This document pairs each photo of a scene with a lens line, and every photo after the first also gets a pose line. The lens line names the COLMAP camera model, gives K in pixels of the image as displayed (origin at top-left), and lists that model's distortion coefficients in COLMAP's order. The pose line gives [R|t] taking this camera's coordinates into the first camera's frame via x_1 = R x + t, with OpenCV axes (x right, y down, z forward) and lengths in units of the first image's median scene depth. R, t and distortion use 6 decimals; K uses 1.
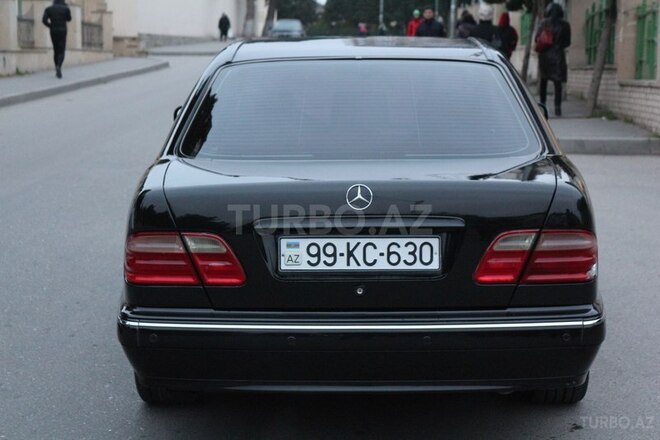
lens RADIAL K [[1455.4, 0, 330.0], [0, 1455.4, 220.0], [0, 0, 1]] dist [0.087130, 0.455835]
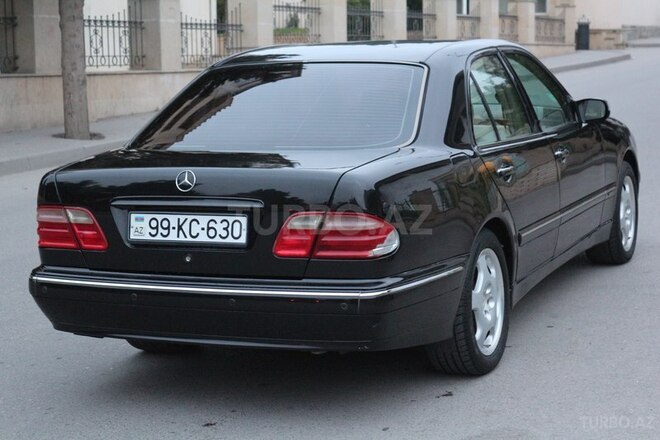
lens RADIAL K [[1455.4, 0, 330.0], [0, 1455.4, 220.0], [0, 0, 1]] dist [0.087130, 0.455835]
pose [[0.924916, 0.030098, -0.378978, 0.584484], [-0.027851, 0.999547, 0.011411, -0.000326], [0.379150, 0.000000, 0.925335, -0.067594]]
